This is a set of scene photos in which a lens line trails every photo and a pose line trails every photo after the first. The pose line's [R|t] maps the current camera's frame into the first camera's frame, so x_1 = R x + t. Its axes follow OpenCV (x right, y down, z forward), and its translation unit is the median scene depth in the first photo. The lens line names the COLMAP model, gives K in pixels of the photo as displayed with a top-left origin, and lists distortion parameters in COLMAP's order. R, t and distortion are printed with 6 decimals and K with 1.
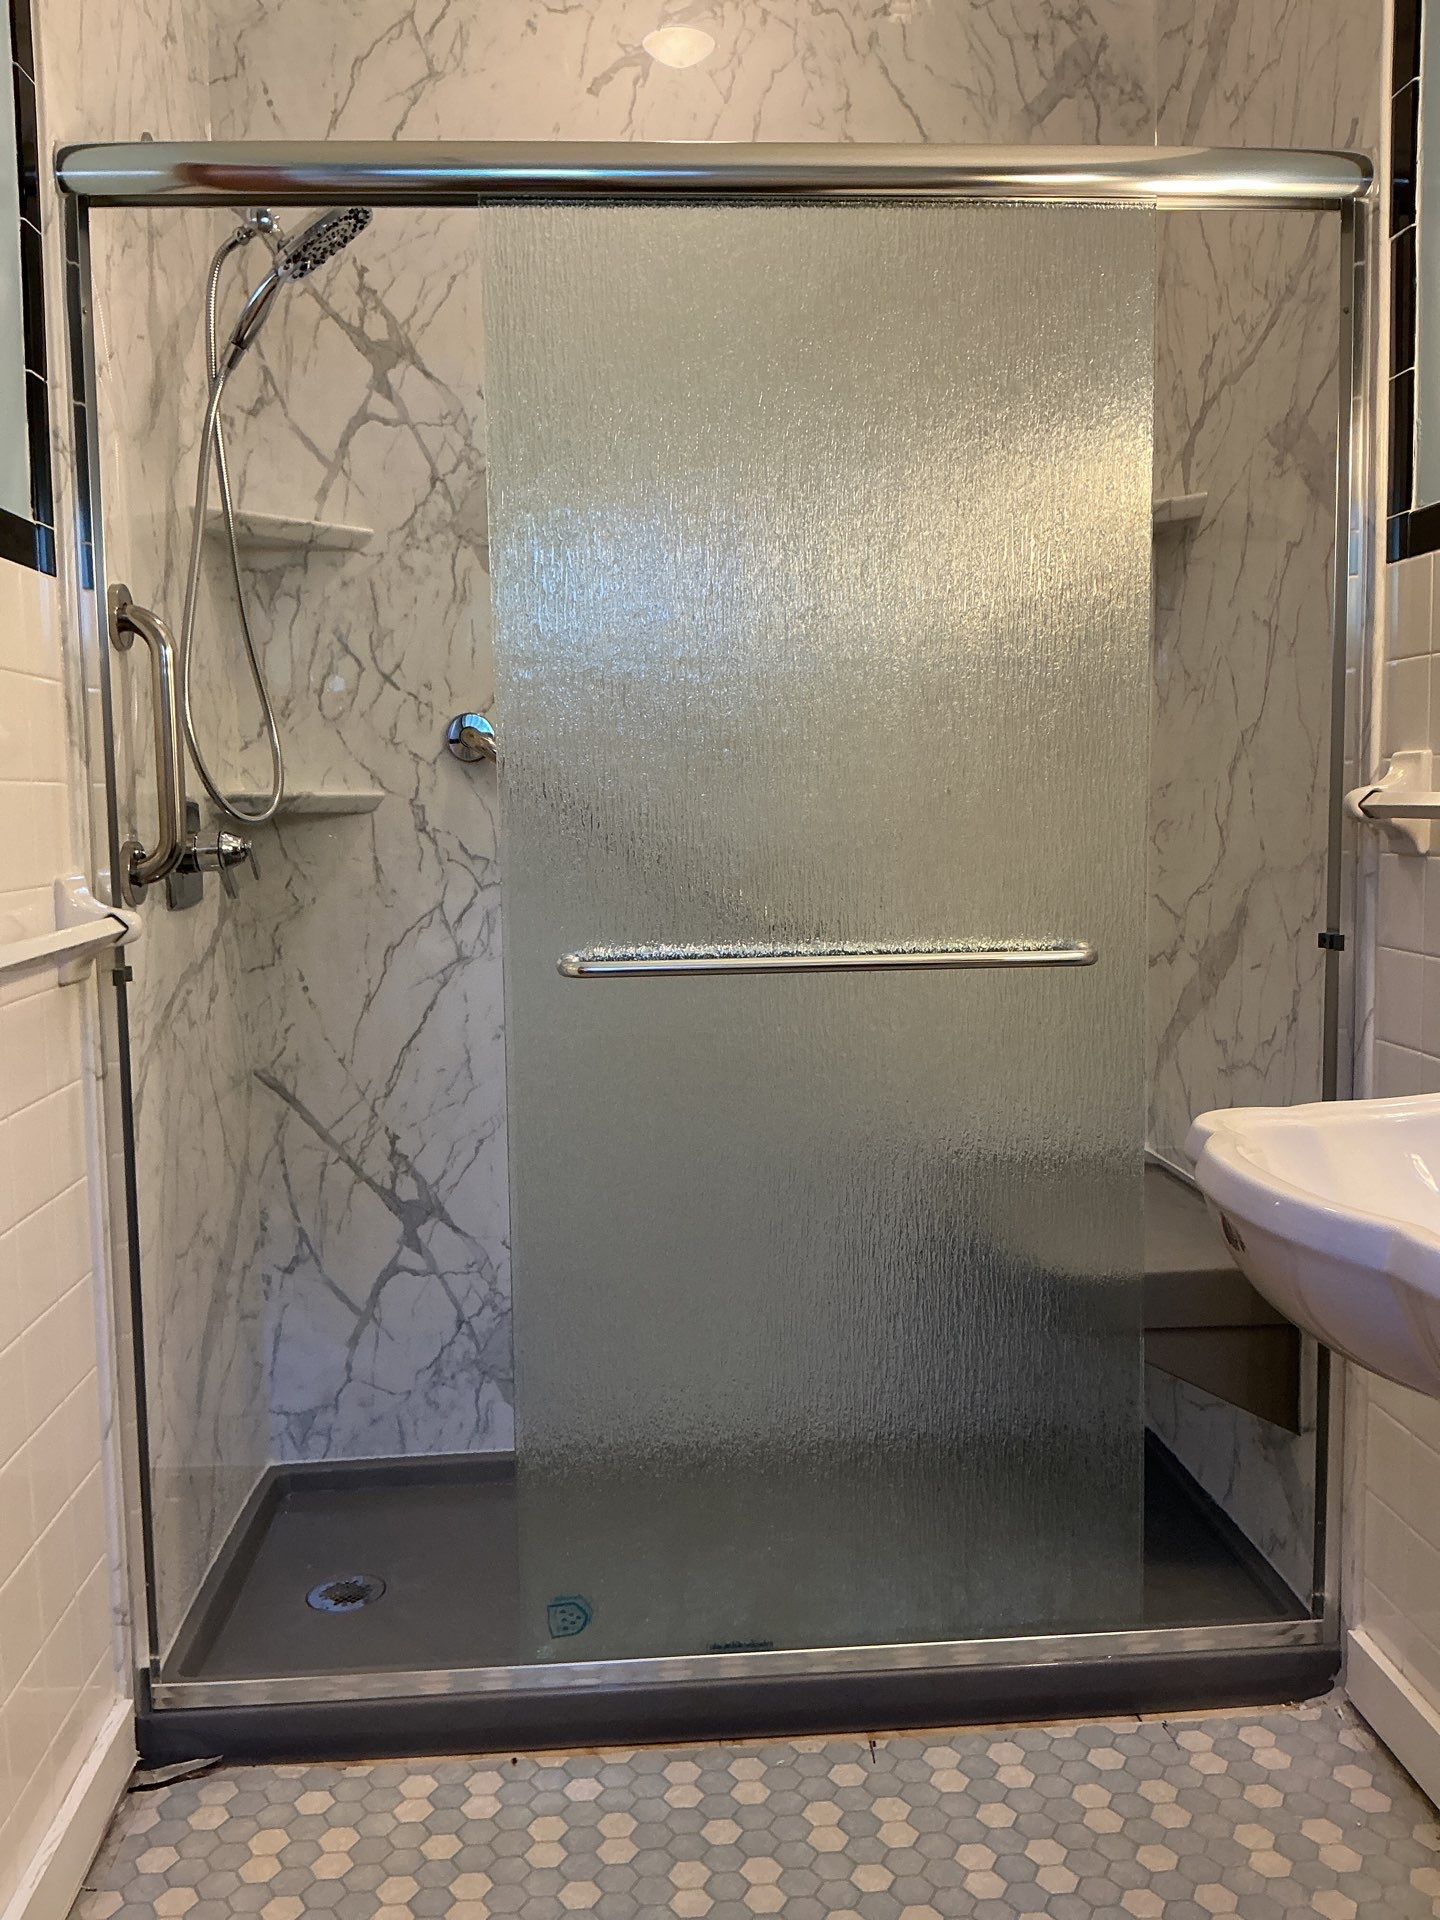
lens RADIAL K [[1580.8, 0, 715.4], [0, 1580.8, 955.2], [0, 0, 1]] dist [0.085491, -0.195440]
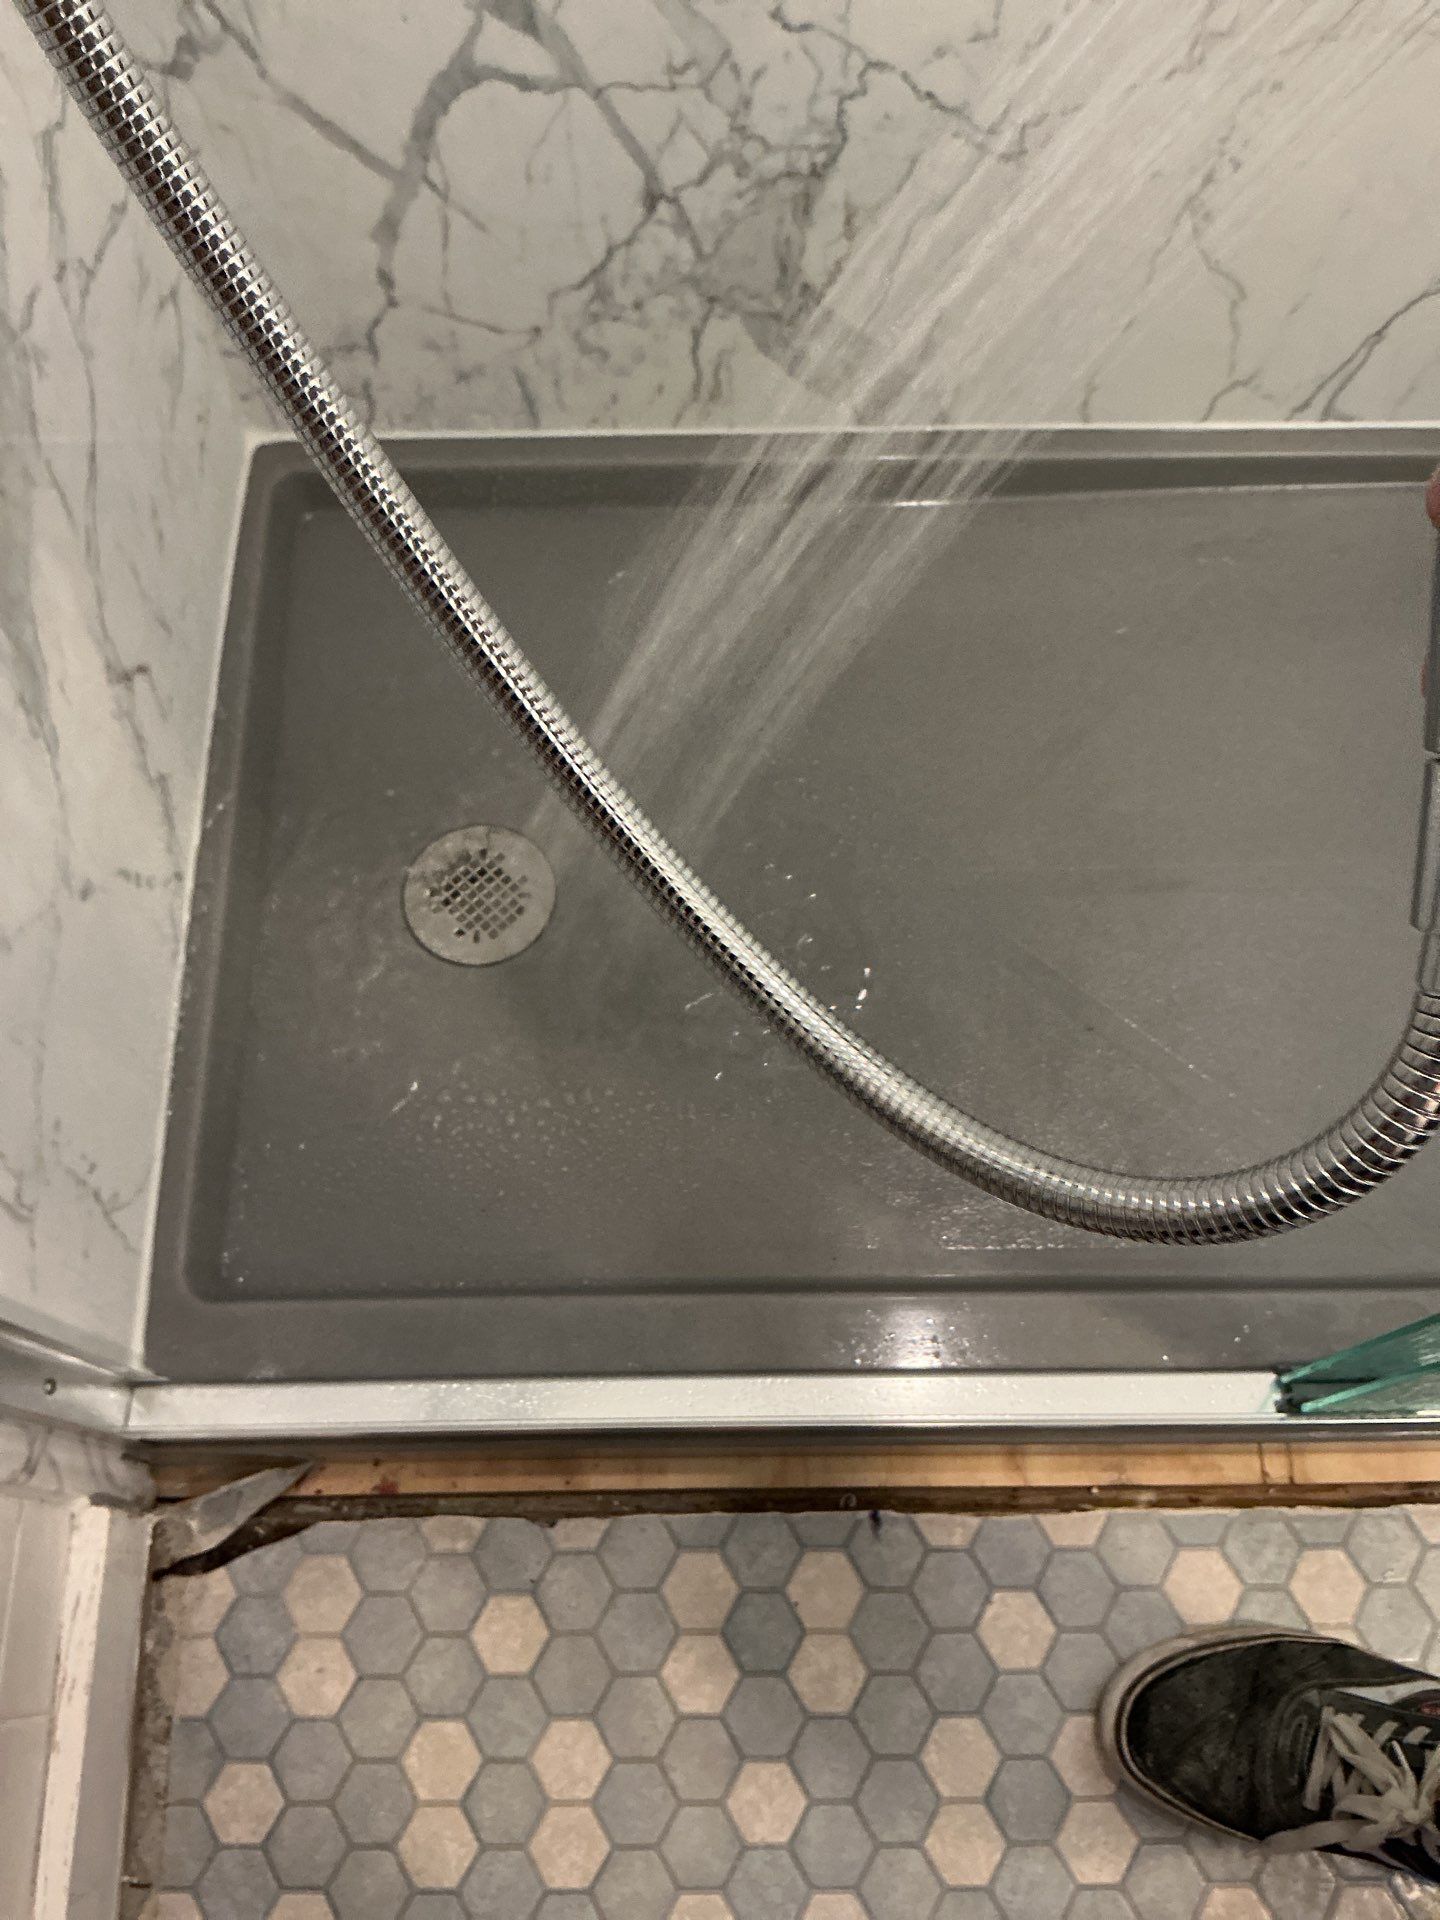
lens RADIAL K [[1603.7, 0, 719.2], [0, 1603.7, 940.4], [0, 0, 1]] dist [0.048120, -0.113471]
pose [[0.998274, 0.057722, -0.010853, -0.156396], [-0.016273, 0.449373, 0.893196, -0.045231], [0.056434, -0.891478, 0.449537, 0.800394]]
